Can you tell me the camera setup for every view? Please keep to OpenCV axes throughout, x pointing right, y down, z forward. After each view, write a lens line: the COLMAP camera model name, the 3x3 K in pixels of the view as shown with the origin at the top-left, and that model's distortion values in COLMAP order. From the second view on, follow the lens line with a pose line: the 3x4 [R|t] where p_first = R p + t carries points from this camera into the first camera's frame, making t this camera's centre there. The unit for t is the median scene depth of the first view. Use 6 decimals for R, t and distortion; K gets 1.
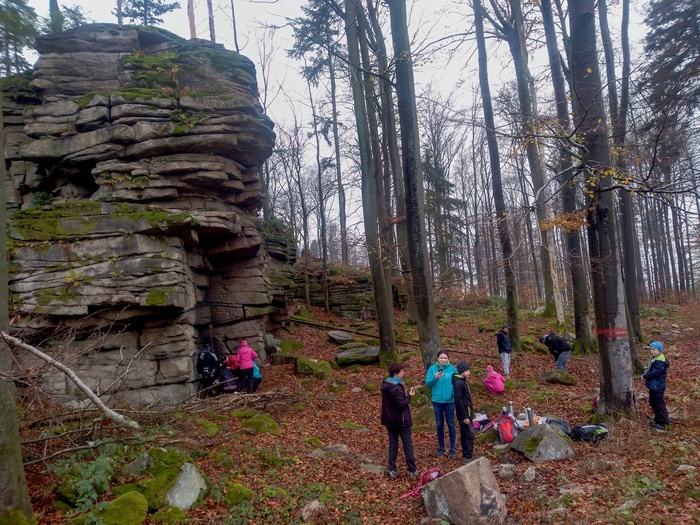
lens RADIAL K [[540.9, 0, 345.9], [0, 540.9, 267.0], [0, 0, 1]] dist [0.015950, -0.016409]
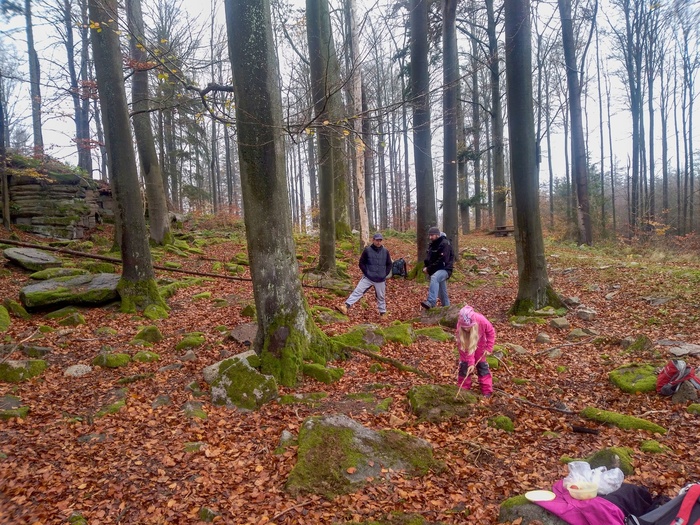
lens RADIAL K [[540.9, 0, 350.8], [0, 540.9, 263.7], [0, 0, 1]] dist [0.015950, -0.016409]
pose [[0.866756, 0.004659, 0.498711, -0.004521], [-0.059251, 0.993836, 0.093693, 0.069676], [-0.495201, -0.110758, 0.861689, 0.398258]]
